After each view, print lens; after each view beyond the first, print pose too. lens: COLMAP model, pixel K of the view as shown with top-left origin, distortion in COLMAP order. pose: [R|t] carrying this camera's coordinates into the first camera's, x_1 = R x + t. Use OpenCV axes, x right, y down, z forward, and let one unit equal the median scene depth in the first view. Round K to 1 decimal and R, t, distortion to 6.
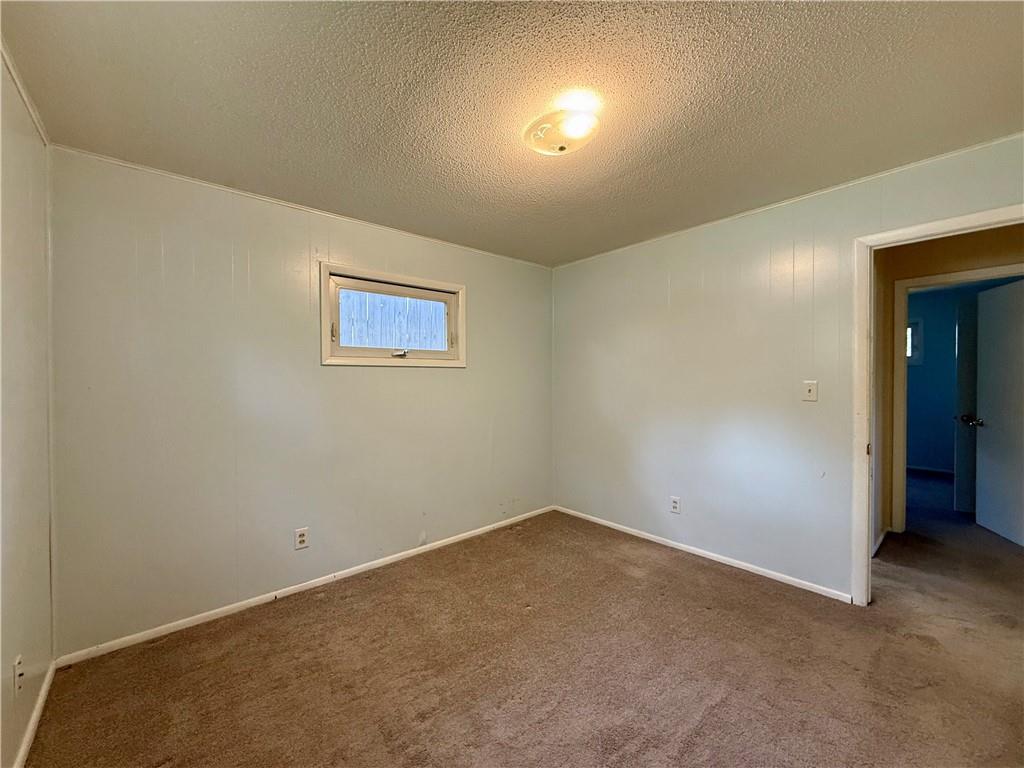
lens RADIAL K [[406.5, 0, 512.3], [0, 406.5, 390.4], [0, 0, 1]] dist [0.000655, 0.000202]
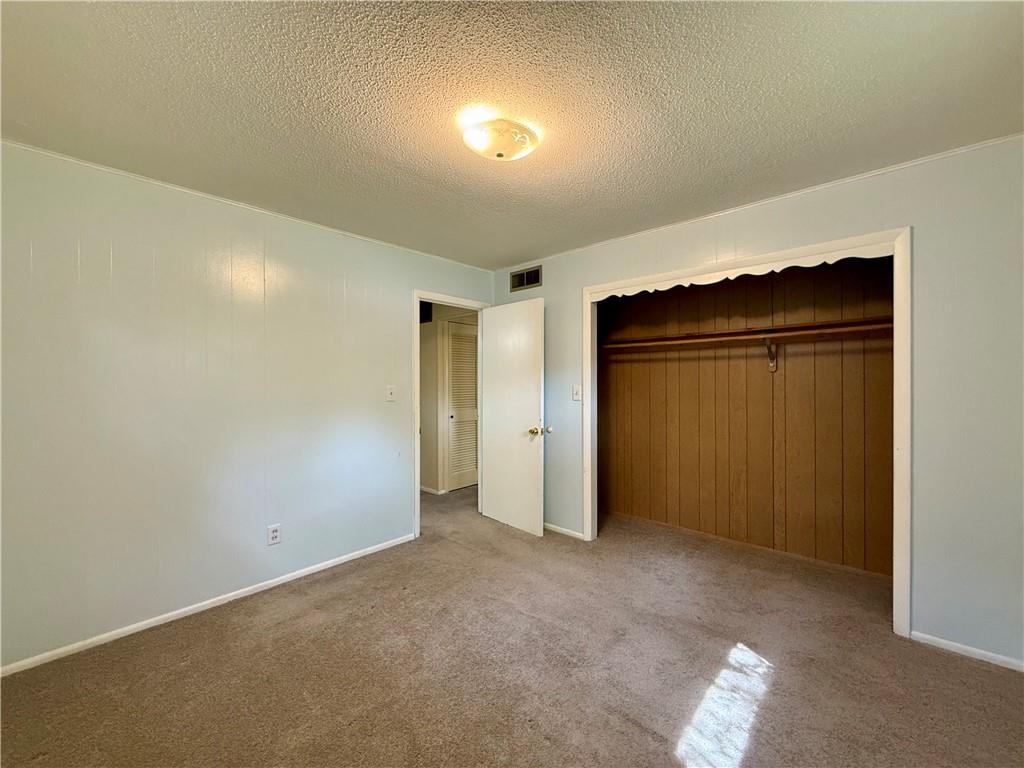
lens RADIAL K [[406.5, 0, 508.4], [0, 406.5, 384.9], [0, 0, 1]] dist [0.000655, 0.000202]
pose [[-0.111579, 0.009701, 0.993708, -0.515728], [0.029602, 0.999541, -0.006434, -0.004531], [-0.993315, 0.028698, -0.111815, 0.646075]]
